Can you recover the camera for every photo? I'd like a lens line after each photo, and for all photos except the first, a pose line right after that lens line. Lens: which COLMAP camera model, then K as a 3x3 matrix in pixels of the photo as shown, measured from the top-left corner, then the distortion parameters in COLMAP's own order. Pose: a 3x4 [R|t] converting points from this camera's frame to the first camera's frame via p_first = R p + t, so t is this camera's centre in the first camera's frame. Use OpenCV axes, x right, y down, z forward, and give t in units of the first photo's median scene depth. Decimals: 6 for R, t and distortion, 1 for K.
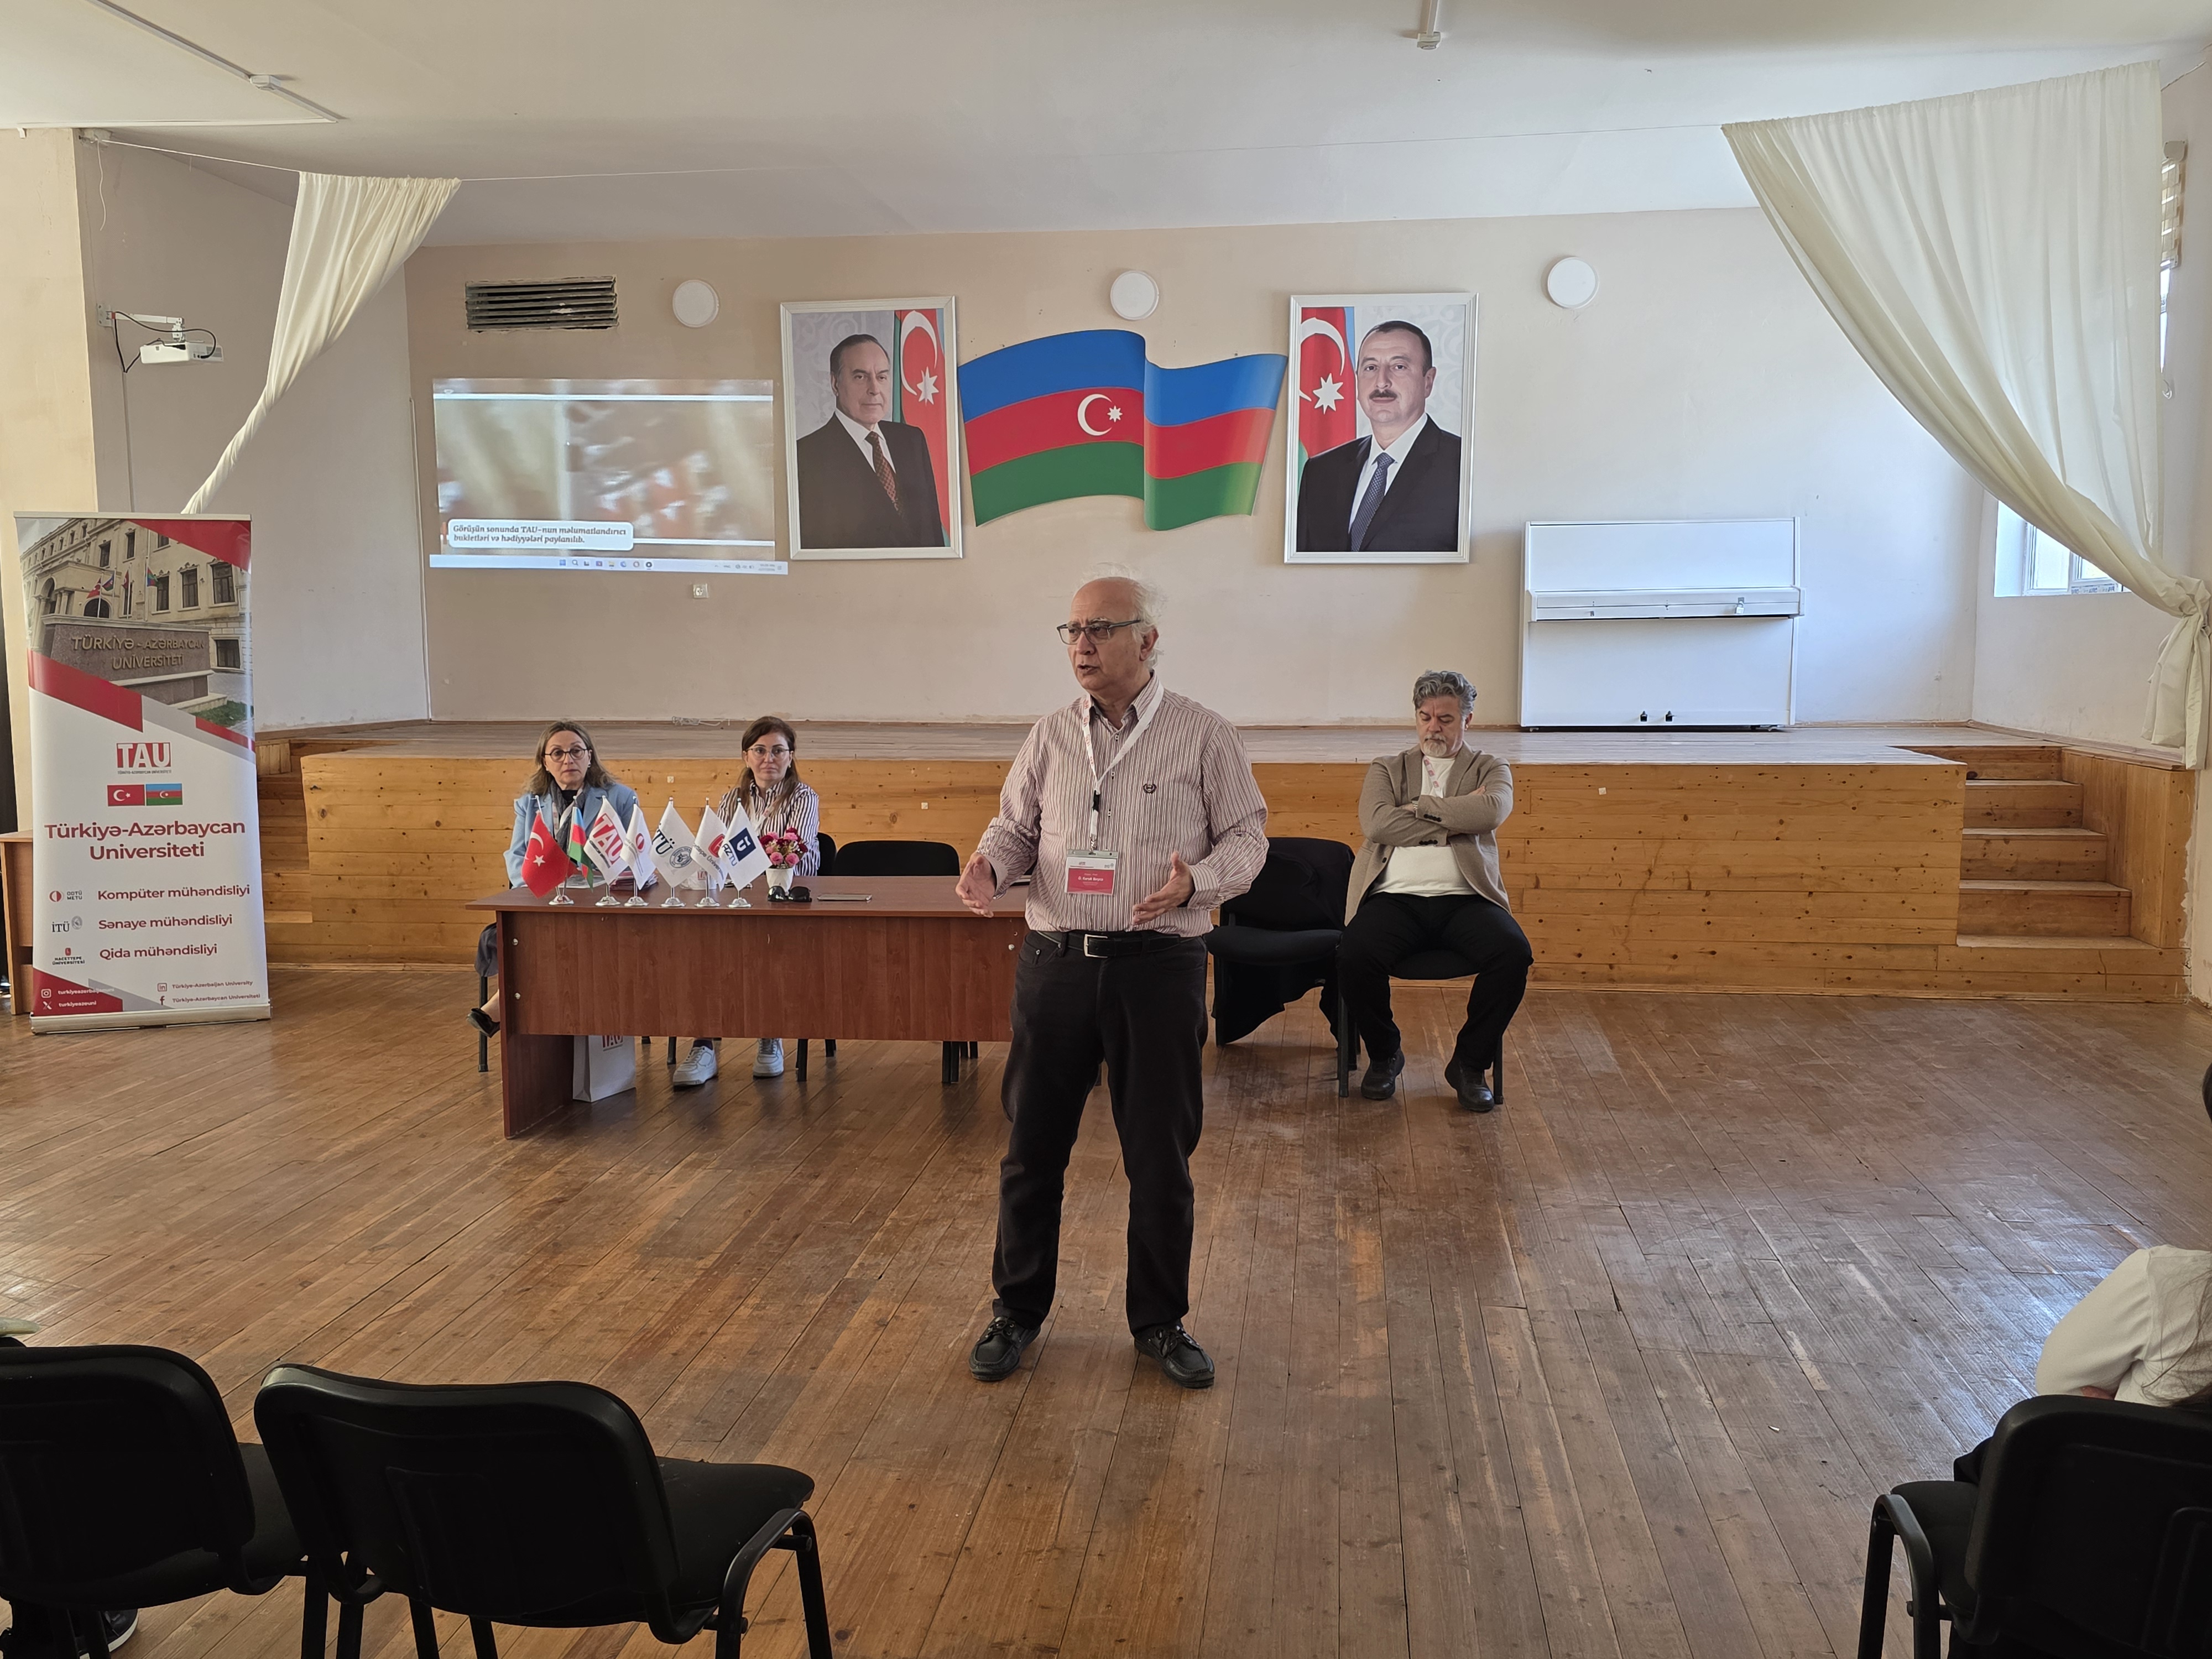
lens RADIAL K [[1911.6, 0, 1114.3], [0, 1911.6, 850.4], [0, 0, 1]] dist [0.076894, -0.088293]
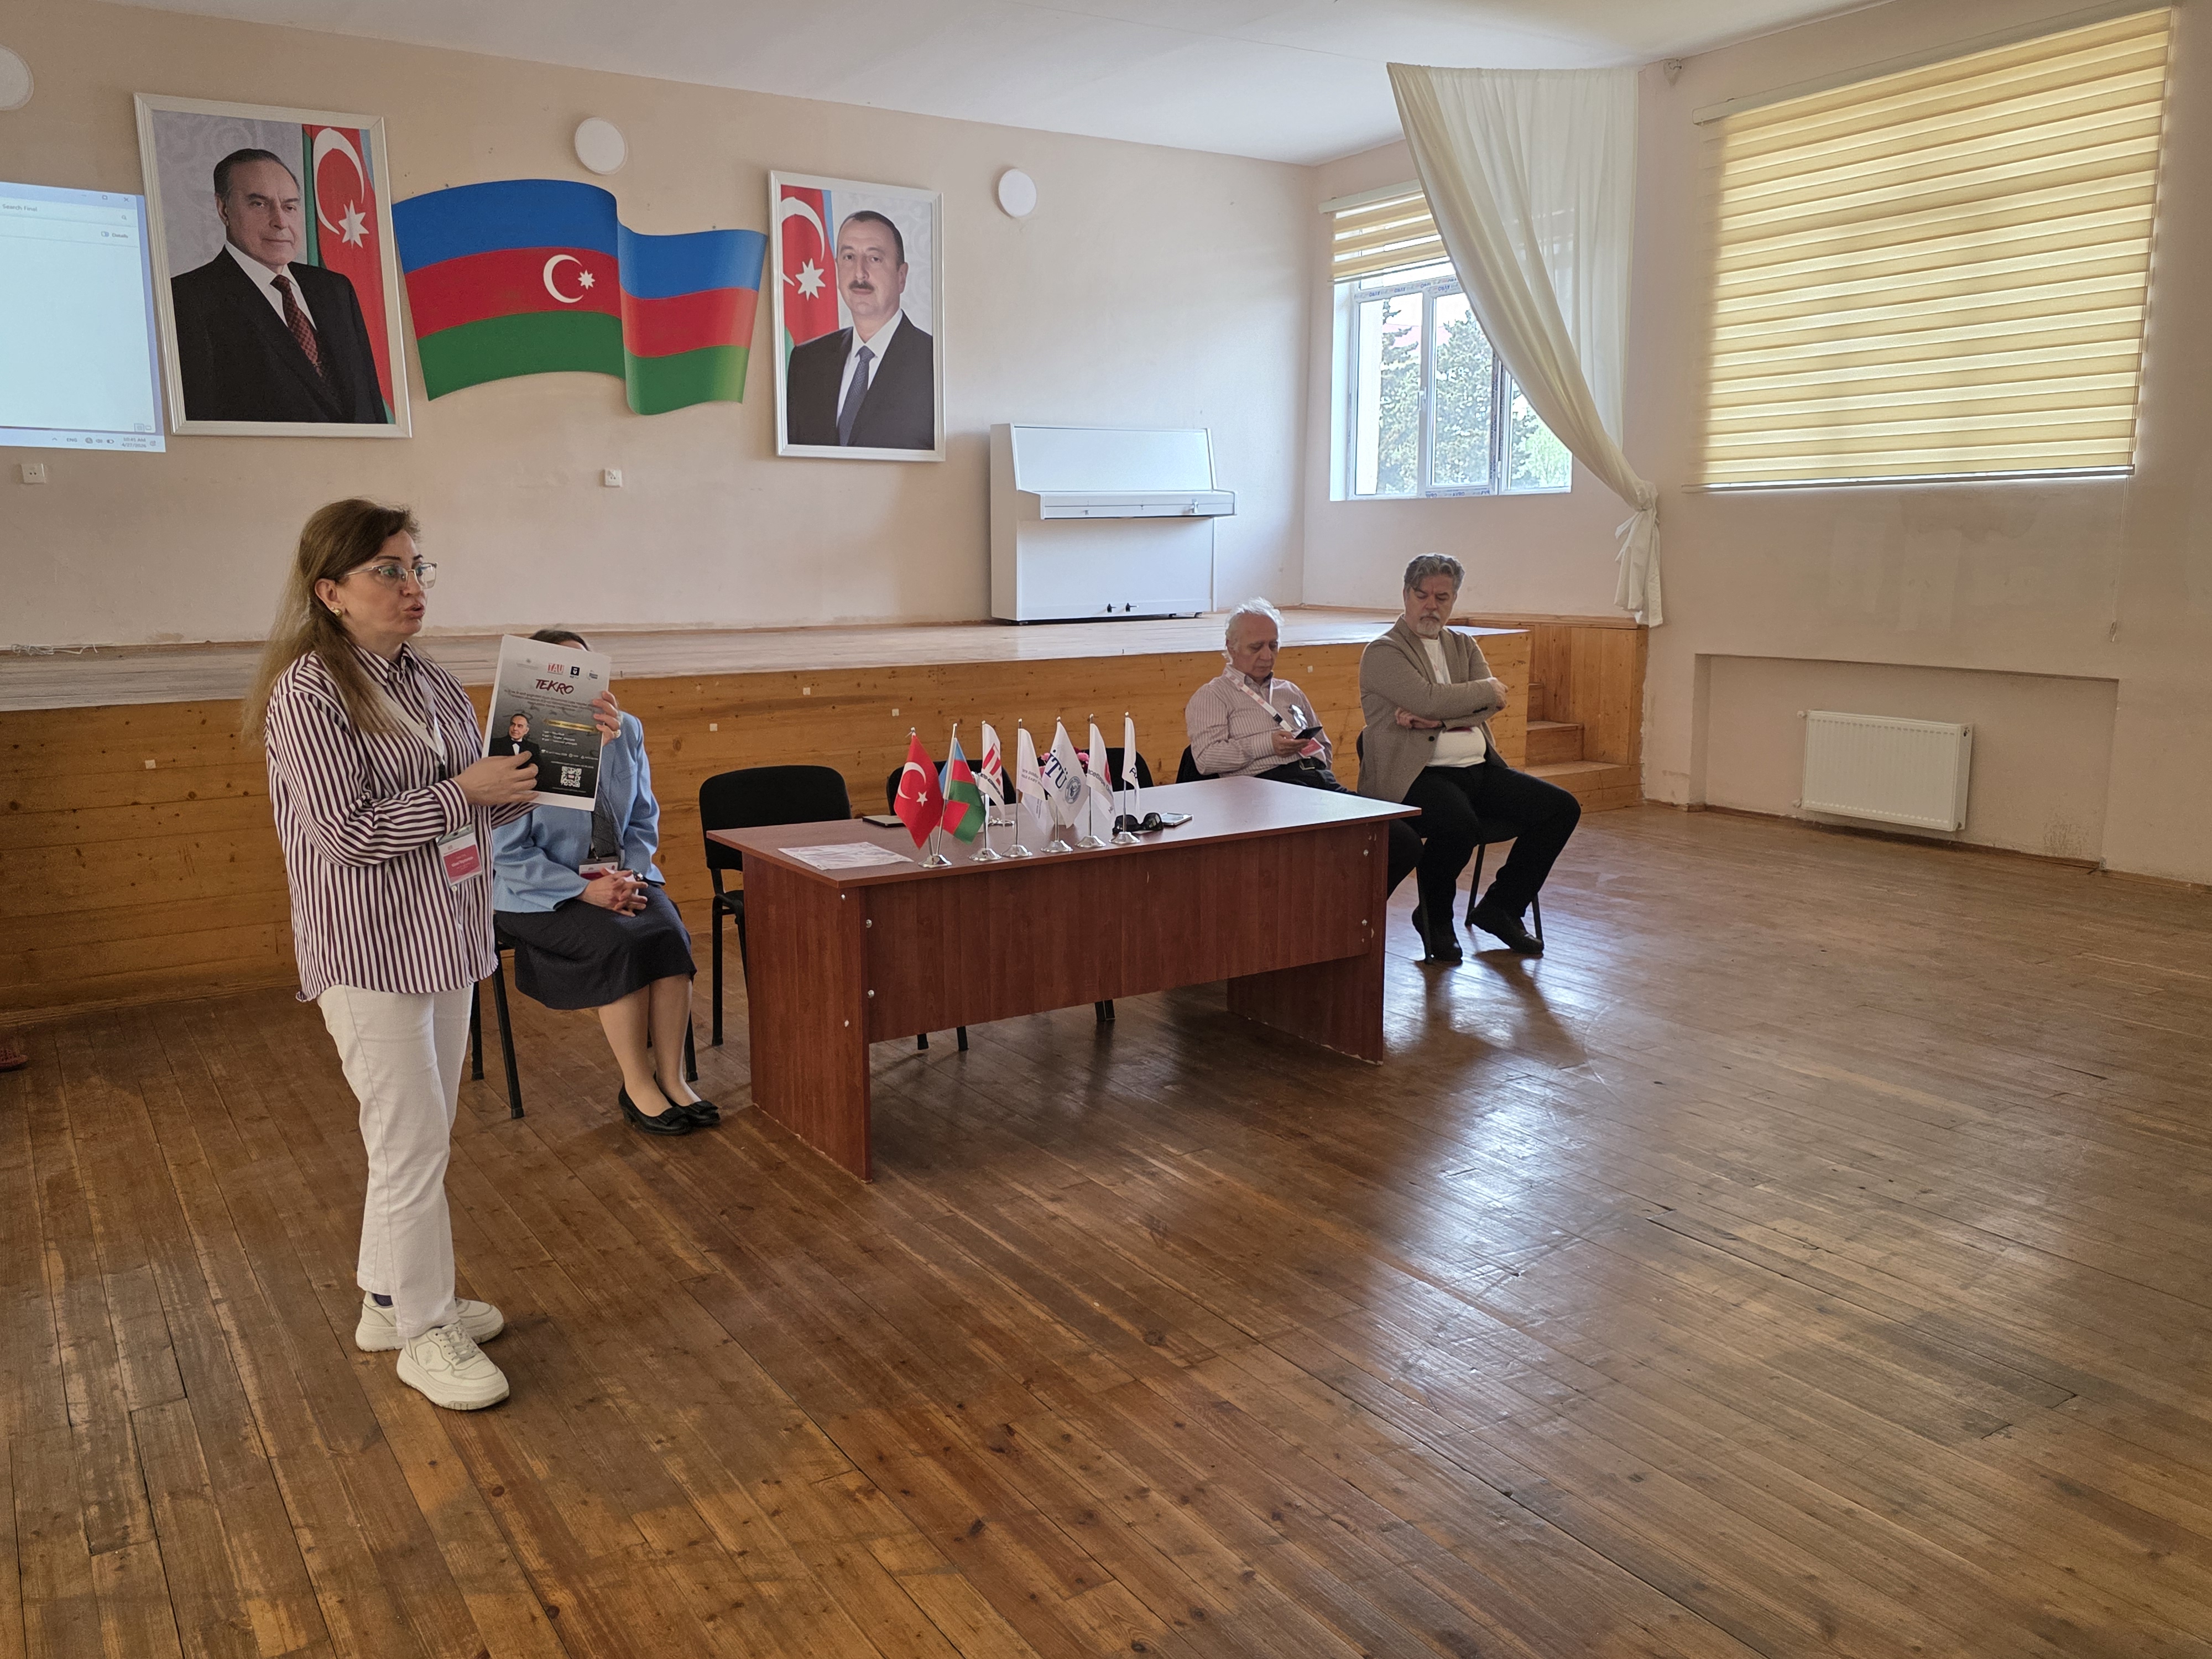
lens RADIAL K [[1736.2, 0, 1080.9], [0, 1736.2, 839.7], [0, 0, 1]] dist [0.050640, -0.054133]
pose [[0.775411, -0.111870, 0.621468, -0.474930], [0.079580, 0.993647, 0.079574, -0.022787], [-0.626422, -0.012246, 0.779388, 0.301901]]
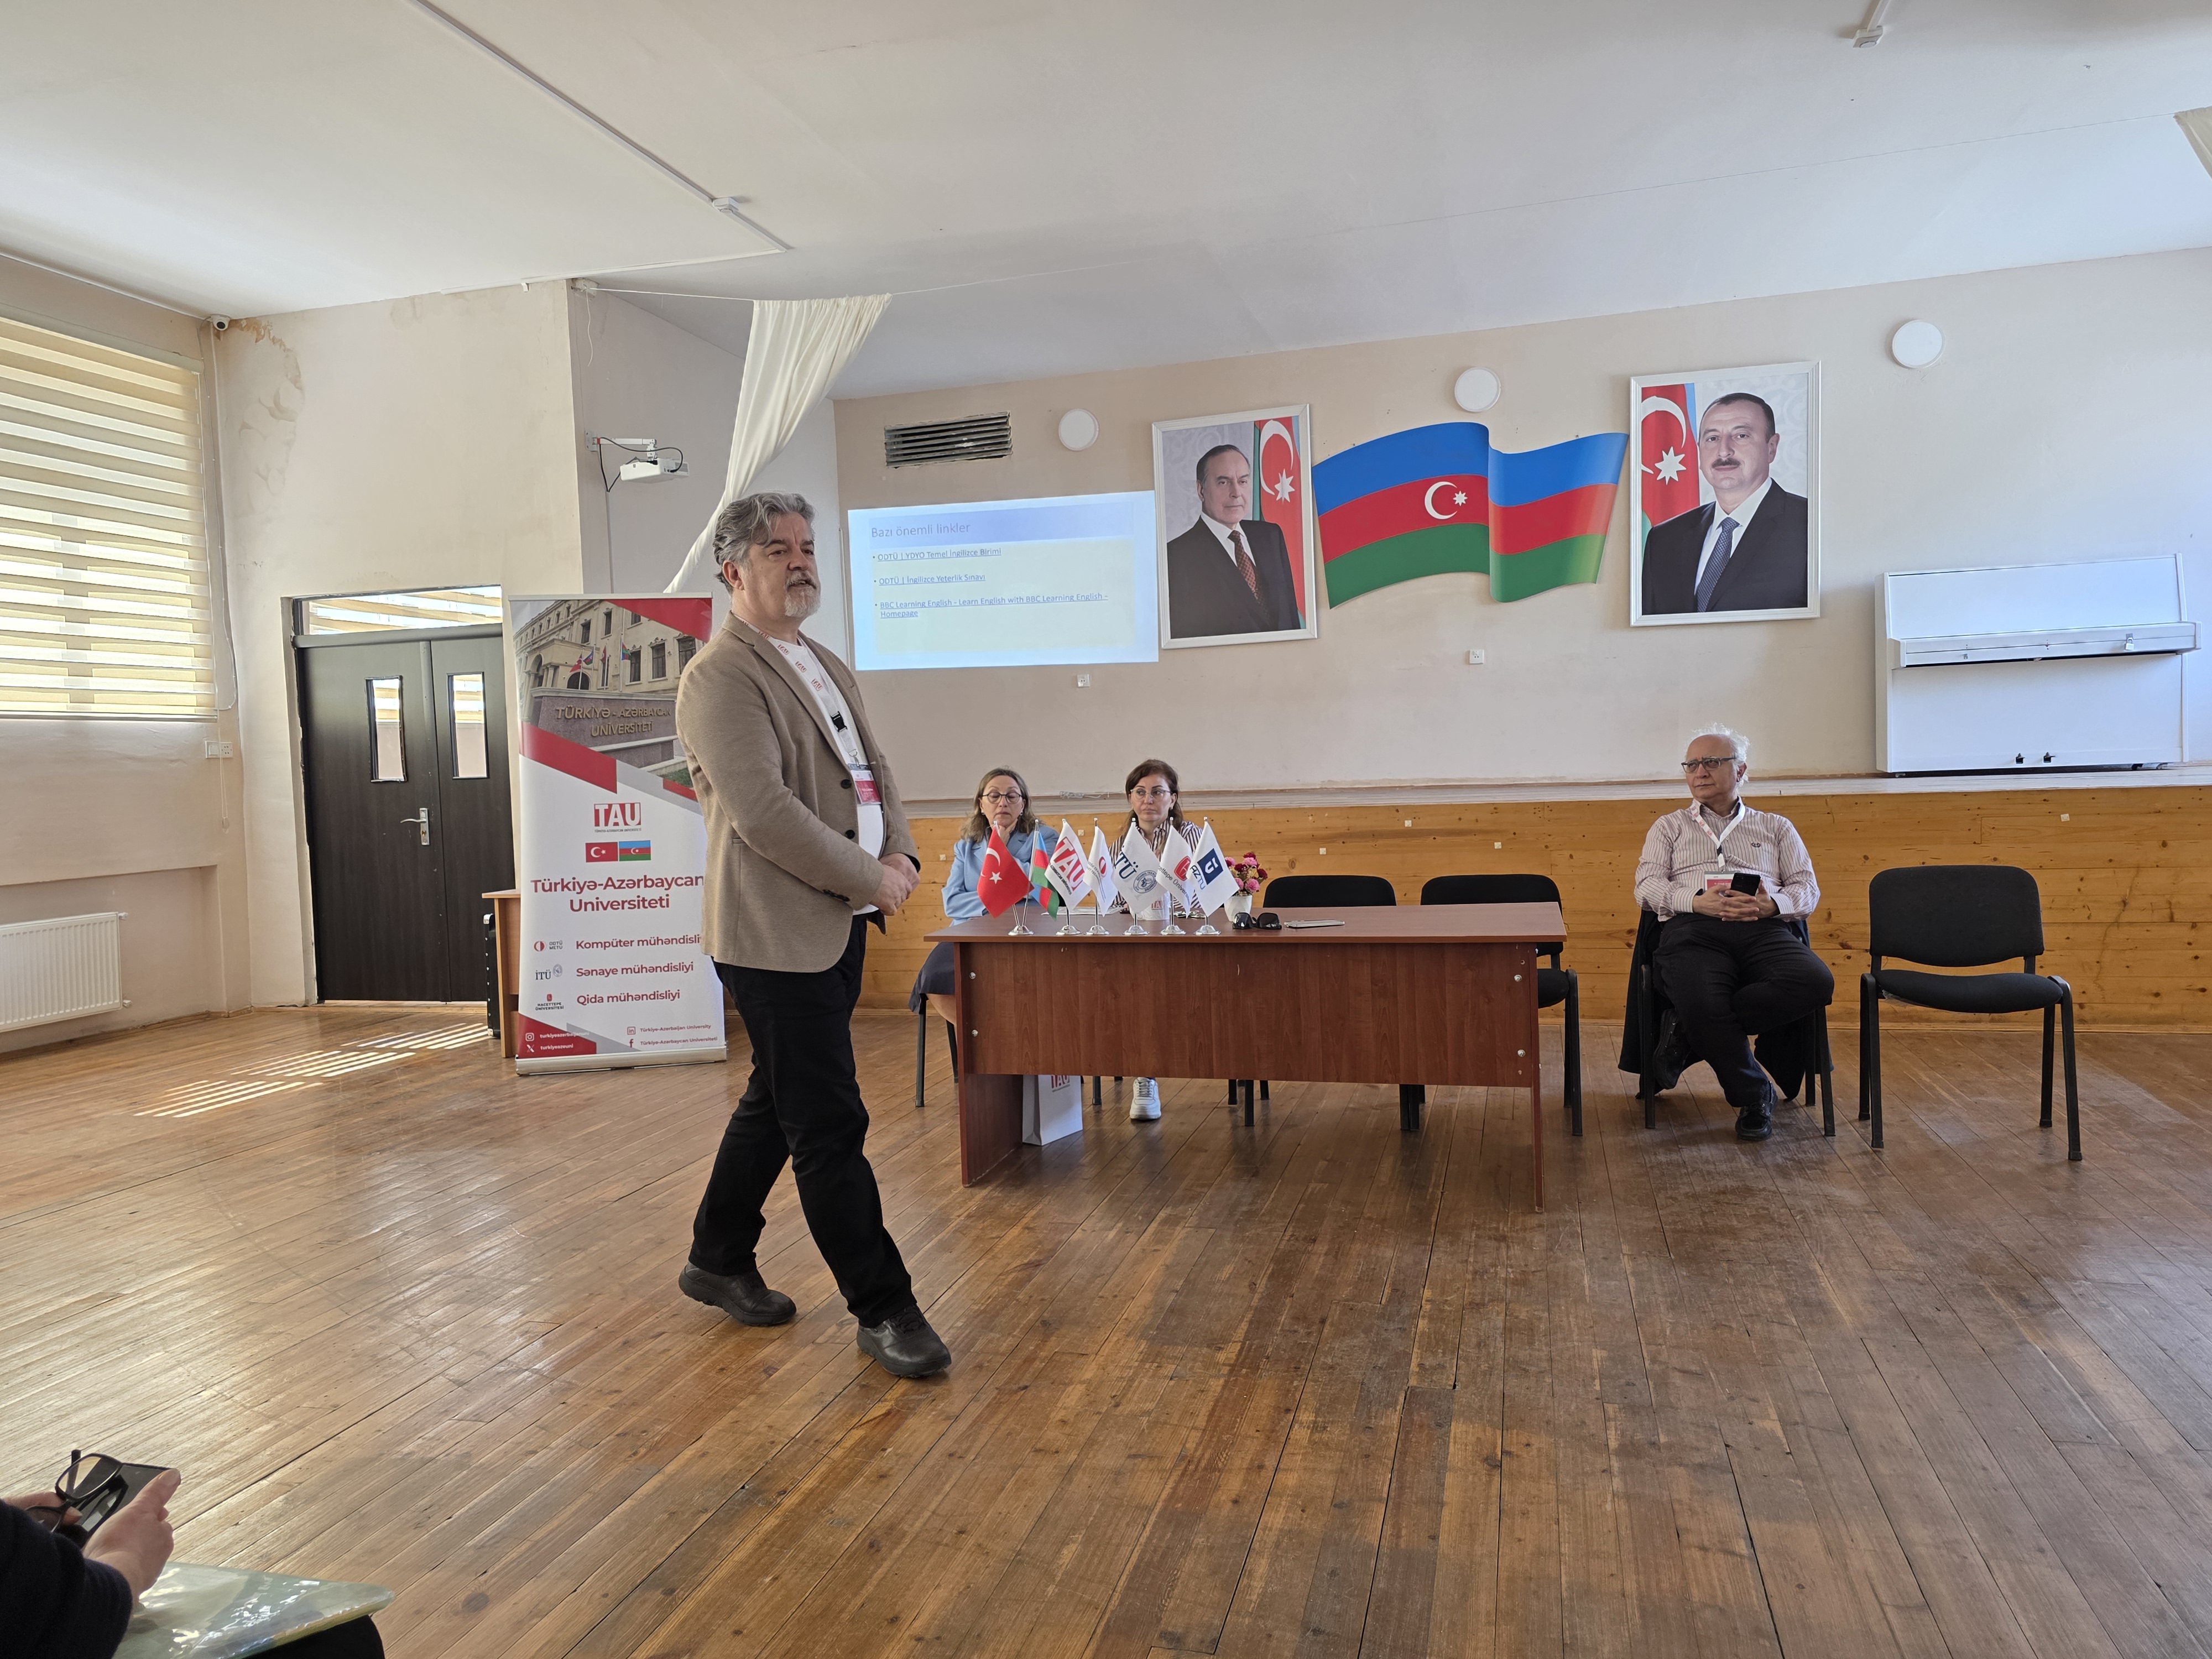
lens RADIAL K [[1485.5, 0, 1118.9], [0, 1485.5, 830.8], [0, 0, 1]] dist [0.047718, -0.019494]
pose [[0.988537, -0.024612, -0.148958, -0.093069], [0.014400, 0.997495, -0.069249, 0.020021], [0.150289, 0.066311, 0.986416, 0.205003]]
